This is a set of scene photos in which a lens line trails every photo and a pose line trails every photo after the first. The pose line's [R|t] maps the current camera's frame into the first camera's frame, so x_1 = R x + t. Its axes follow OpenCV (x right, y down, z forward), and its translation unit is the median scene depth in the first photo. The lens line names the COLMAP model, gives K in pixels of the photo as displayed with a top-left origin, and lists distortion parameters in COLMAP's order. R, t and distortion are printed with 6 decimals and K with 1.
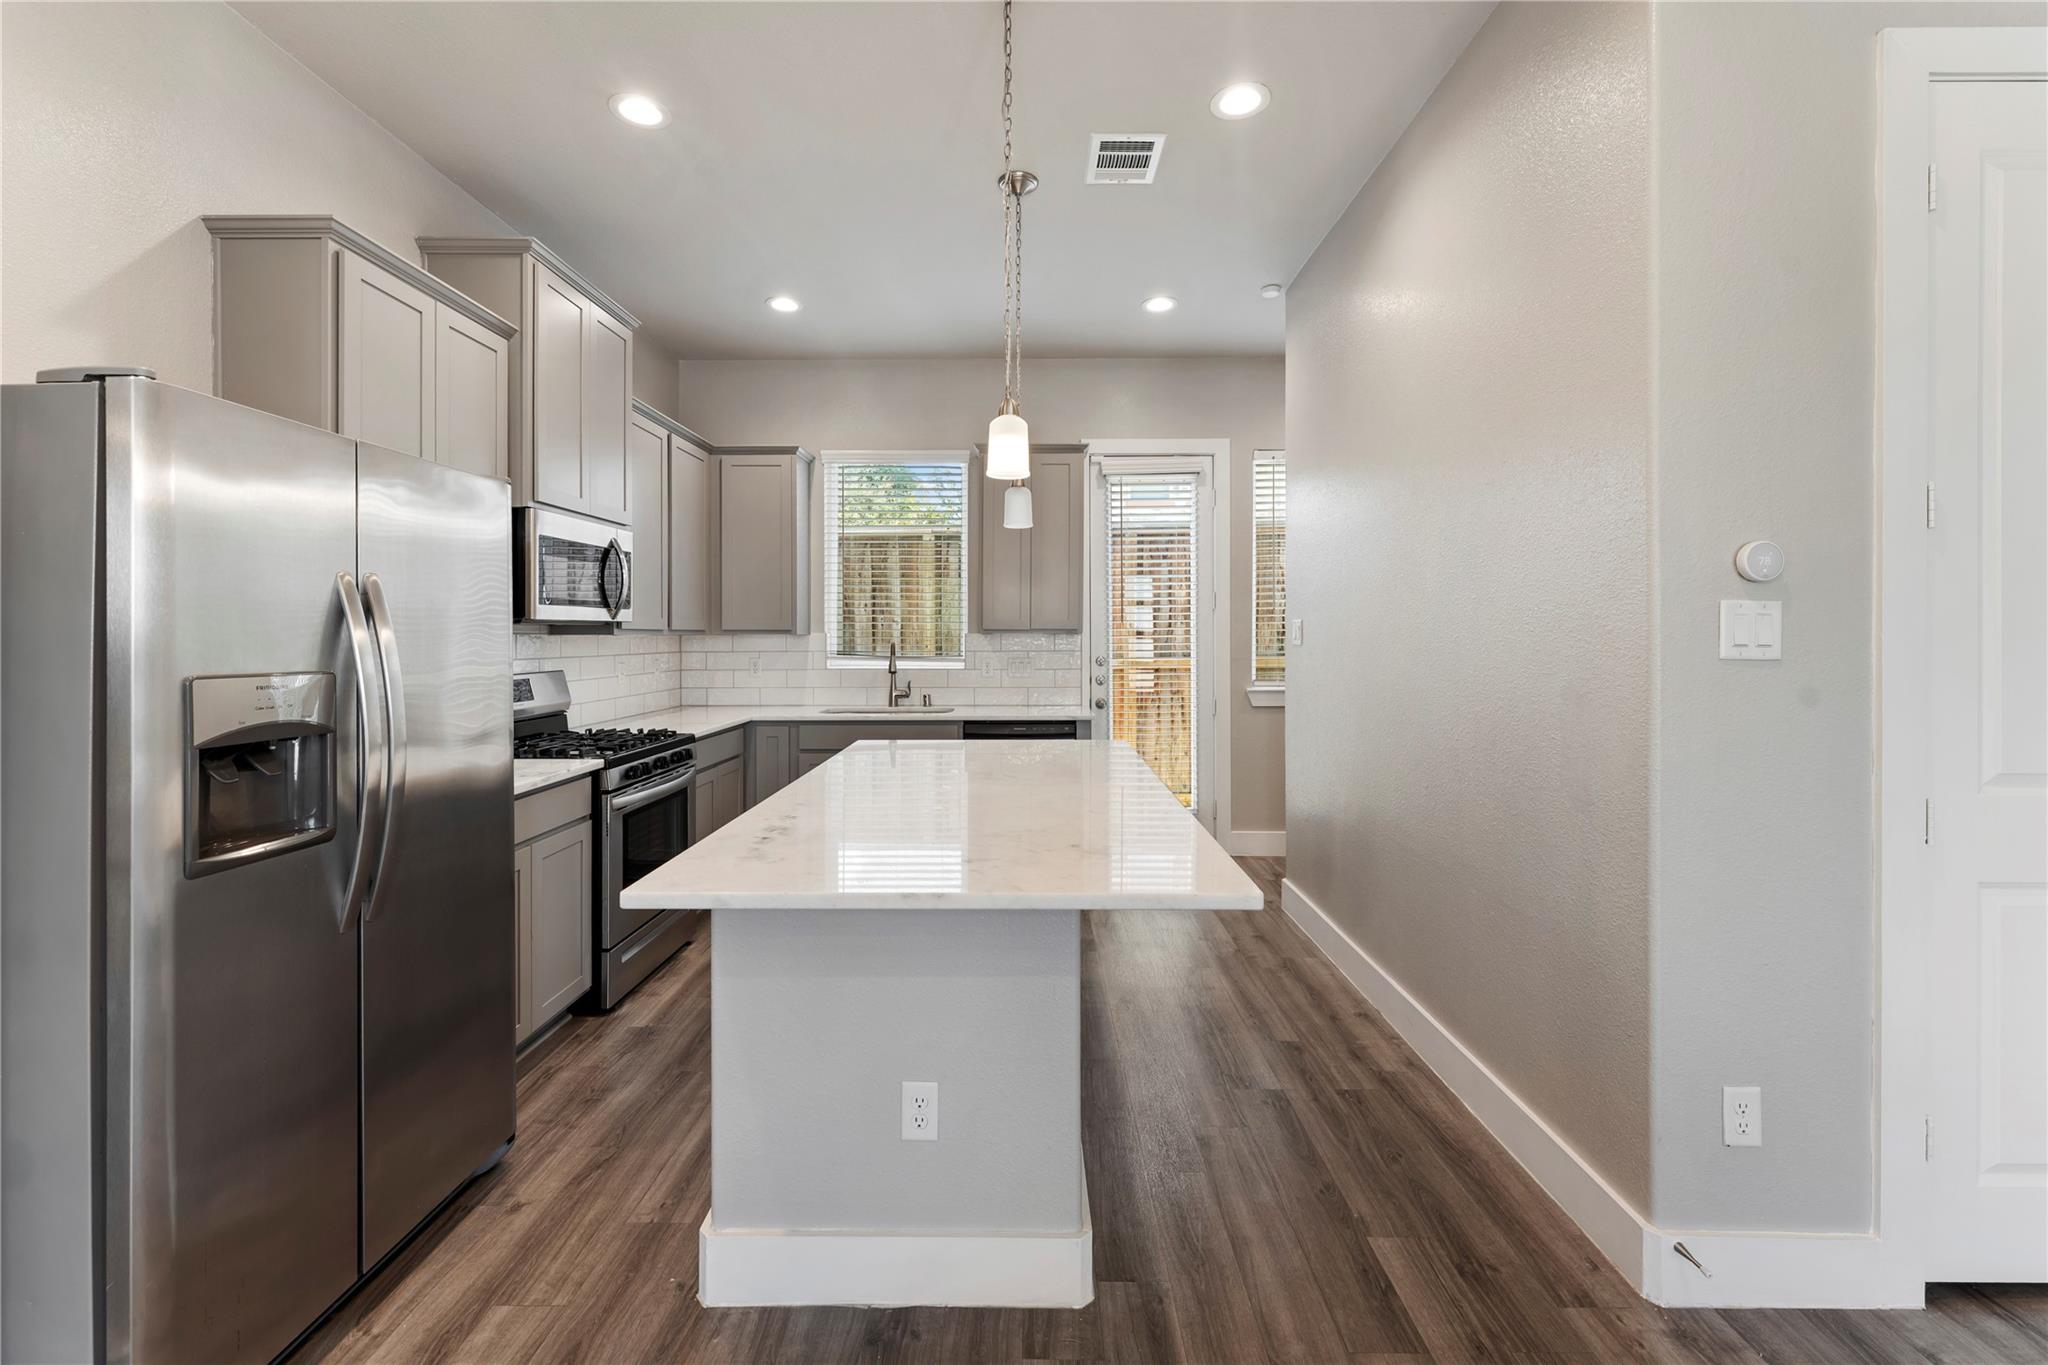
lens RADIAL K [[836.8, 0, 1019.8], [0, 836.8, 628.4], [0, 0, 1]] dist [-0.003477, -0.000200]
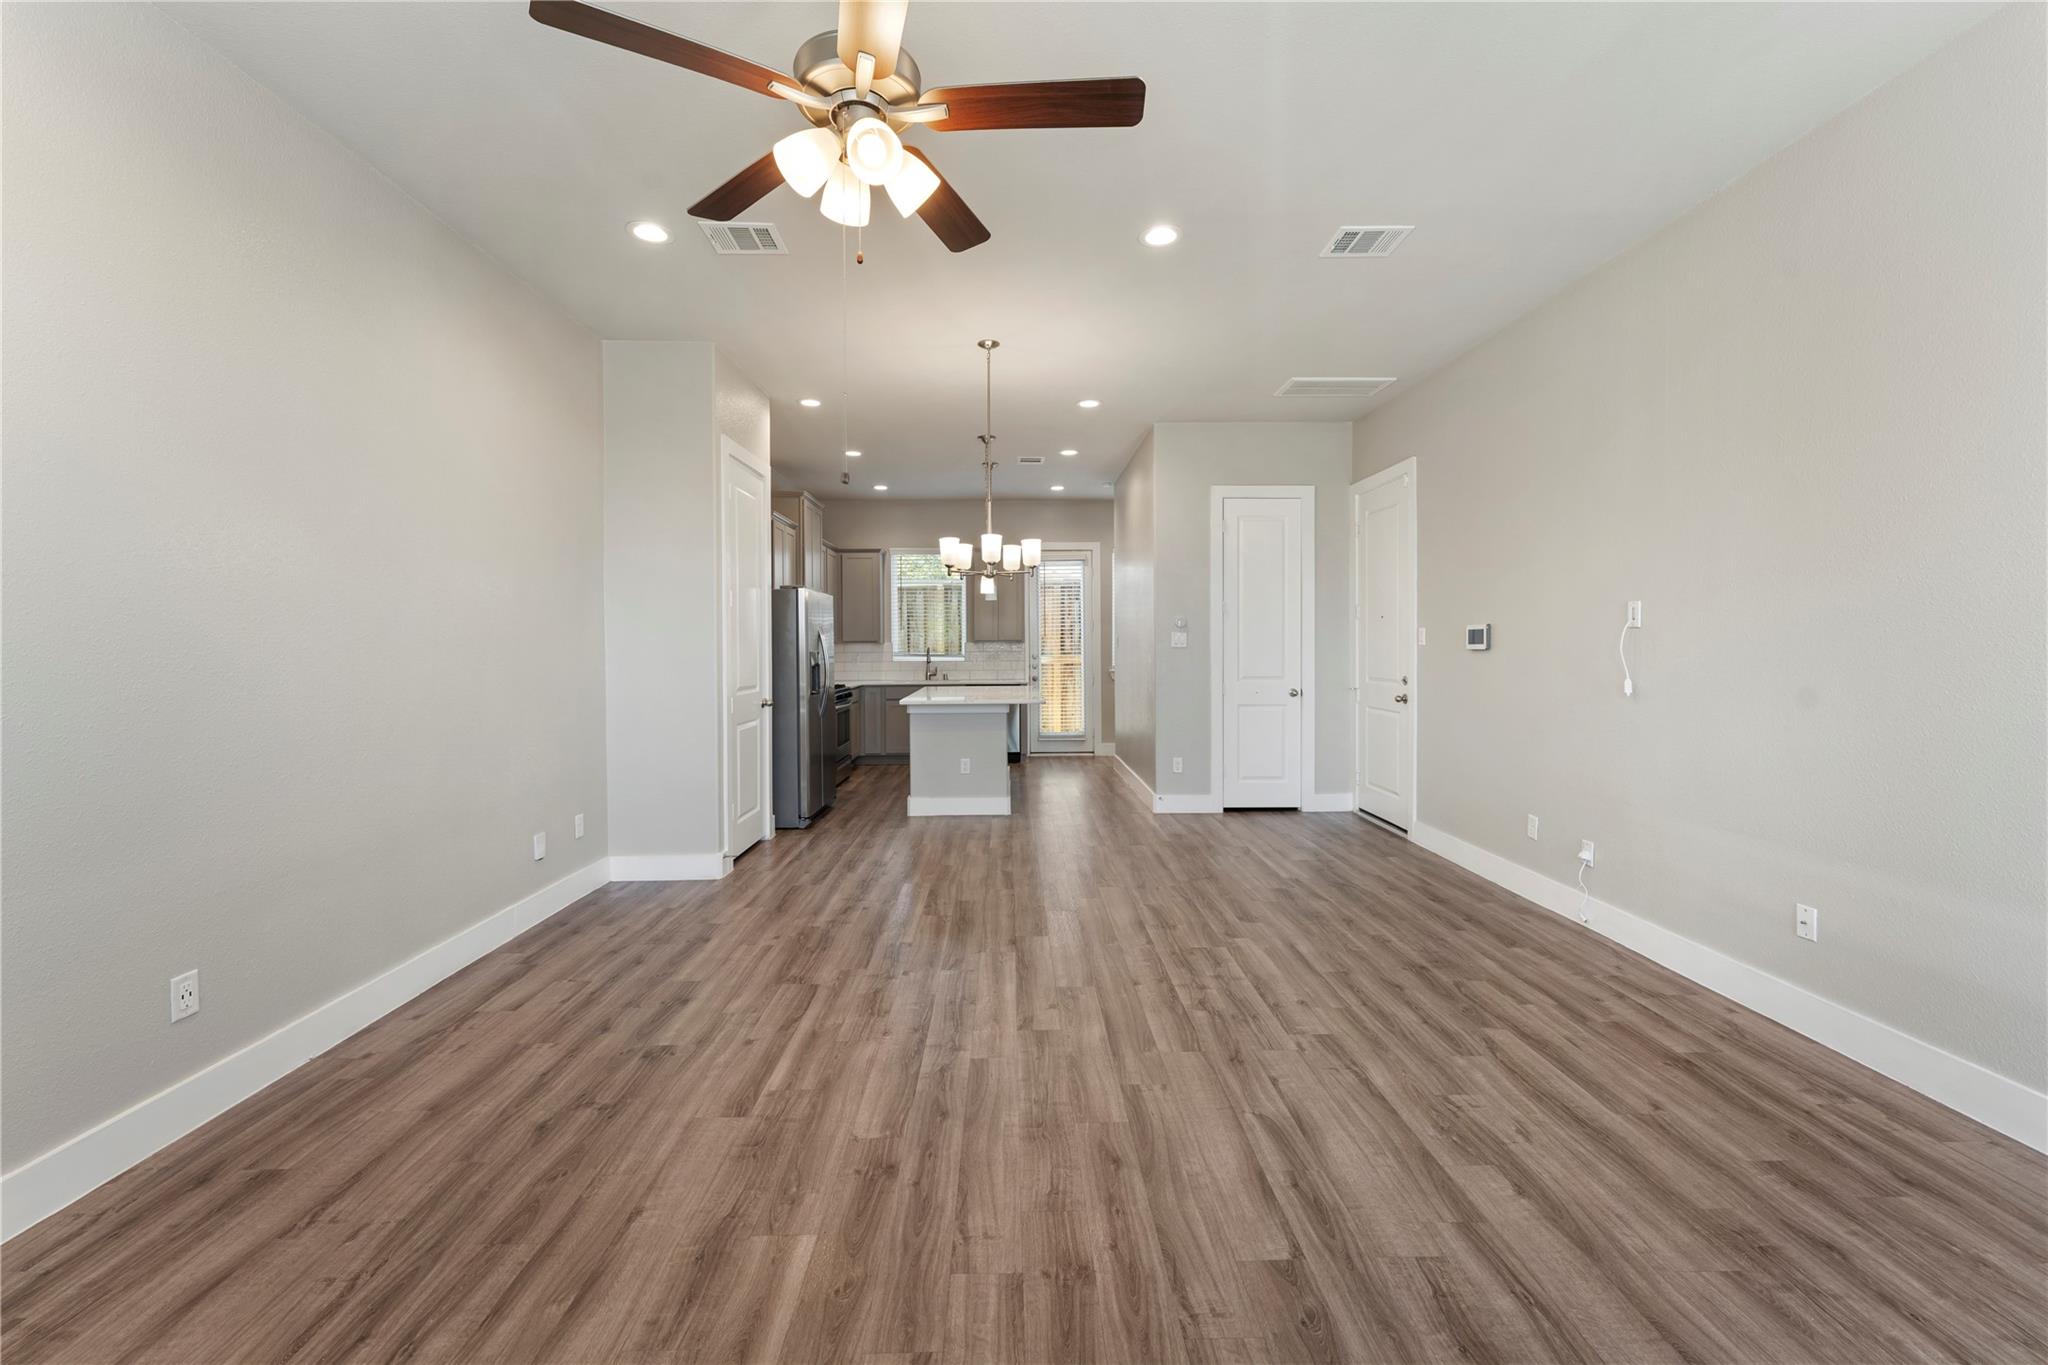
lens RADIAL K [[834.2, 0, 1021.1], [0, 834.2, 647.6], [0, 0, 1]] dist [0.000569, -0.000663]
pose [[0.999589, -0.003487, 0.028449, 0.014258], [0.003225, 0.999952, 0.009276, -0.000007], [-0.028480, -0.009181, 0.999552, -1.370340]]
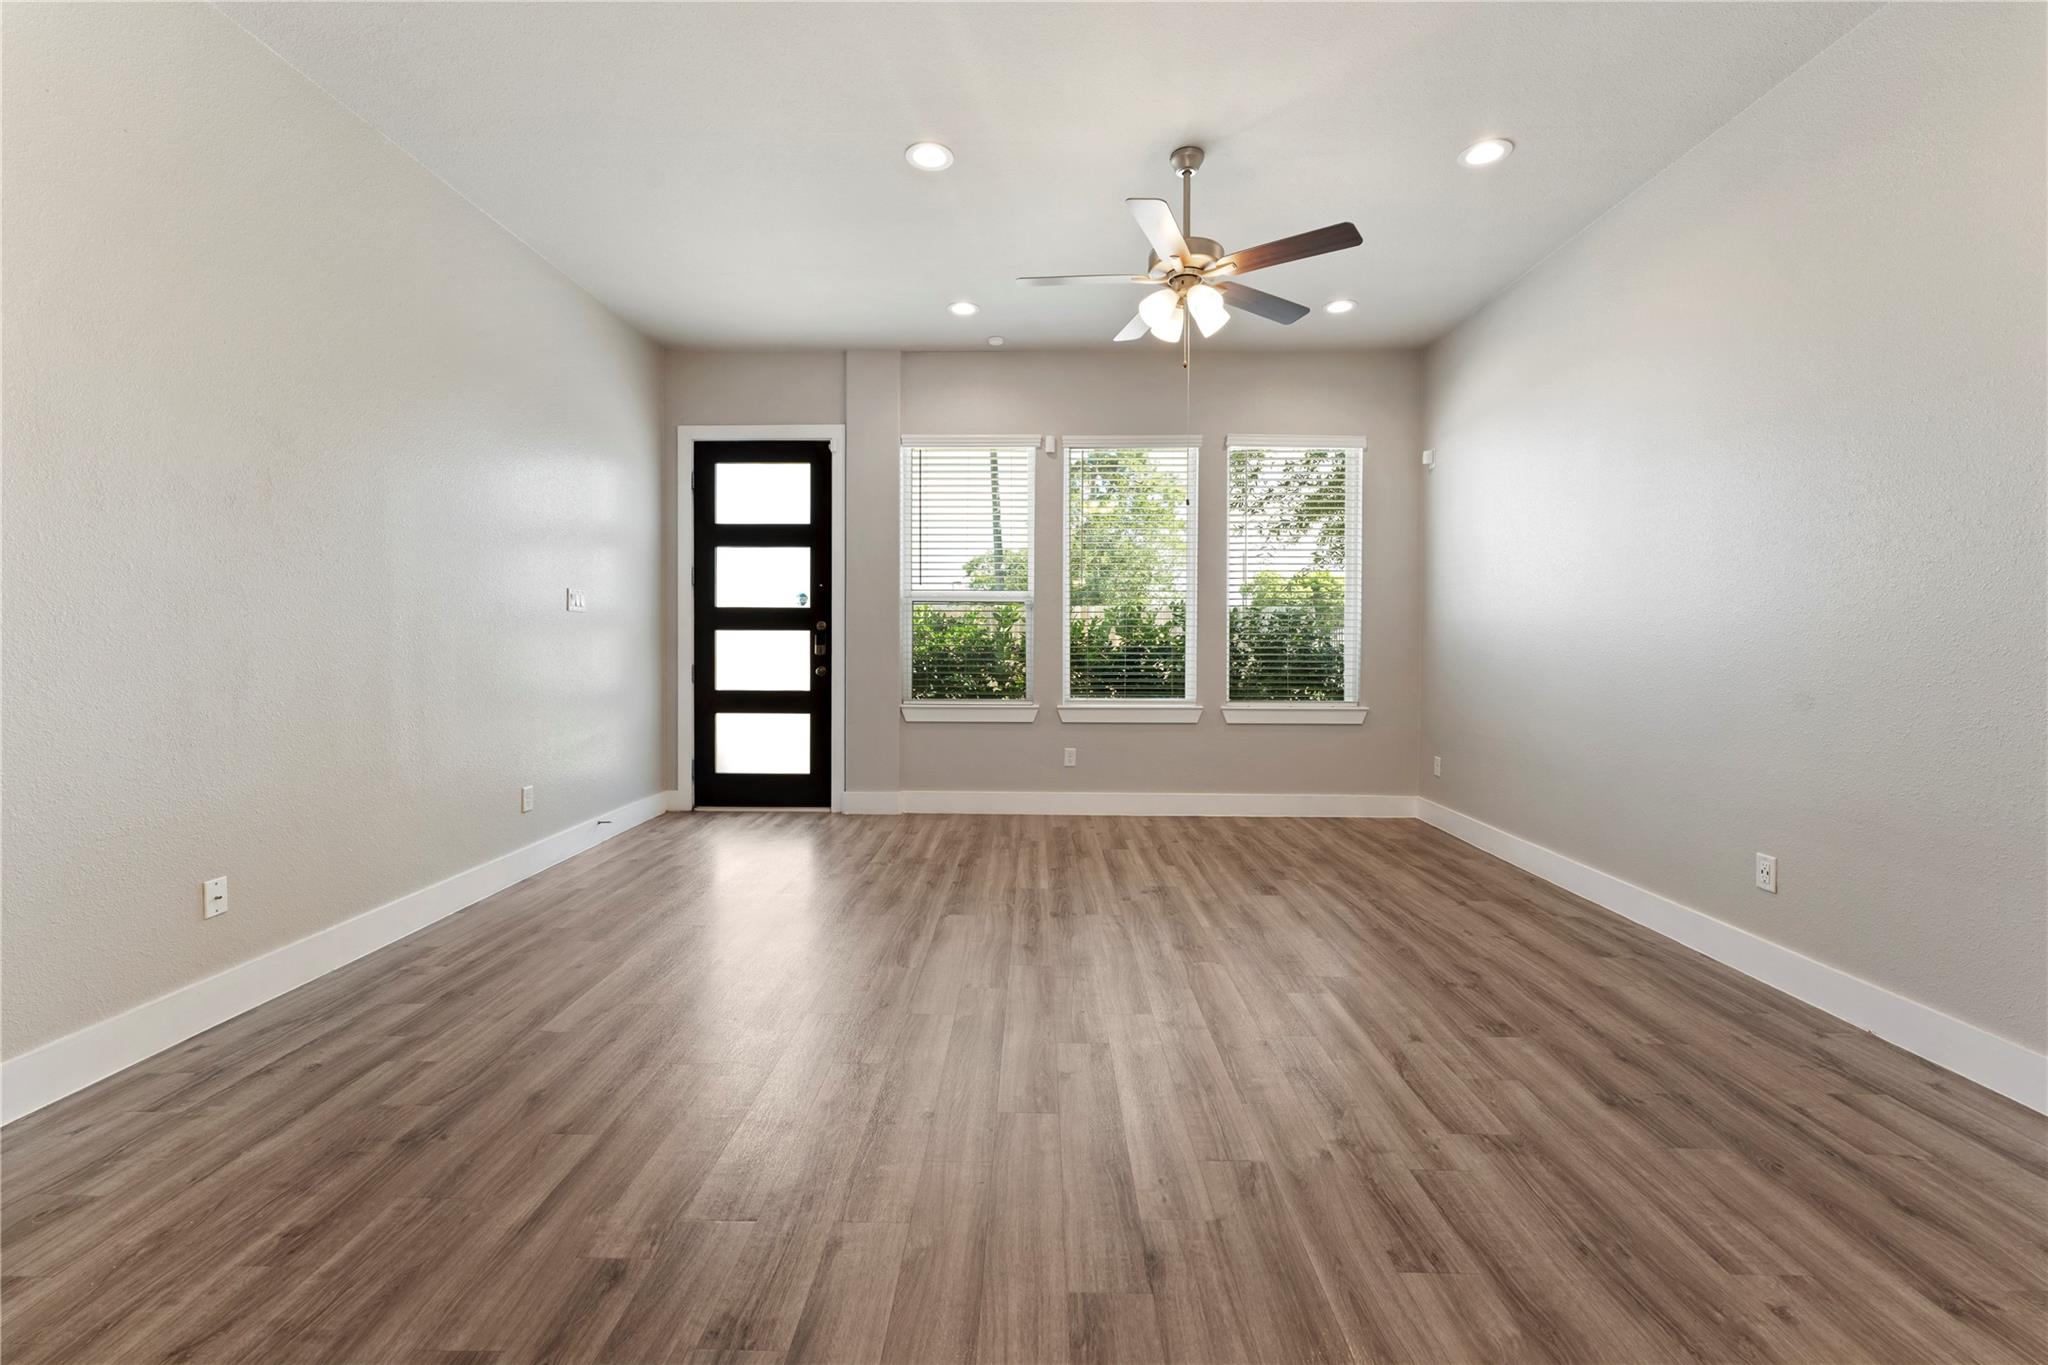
lens RADIAL K [[834.2, 0, 1021.1], [0, 834.2, 647.6], [0, 0, 1]] dist [0.000569, -0.000663]
pose [[-0.999981, -0.003444, 0.005072, 0.102259], [-0.003410, 0.999972, 0.006695, 0.054524], [-0.005095, 0.006677, -0.999965, 0.130676]]
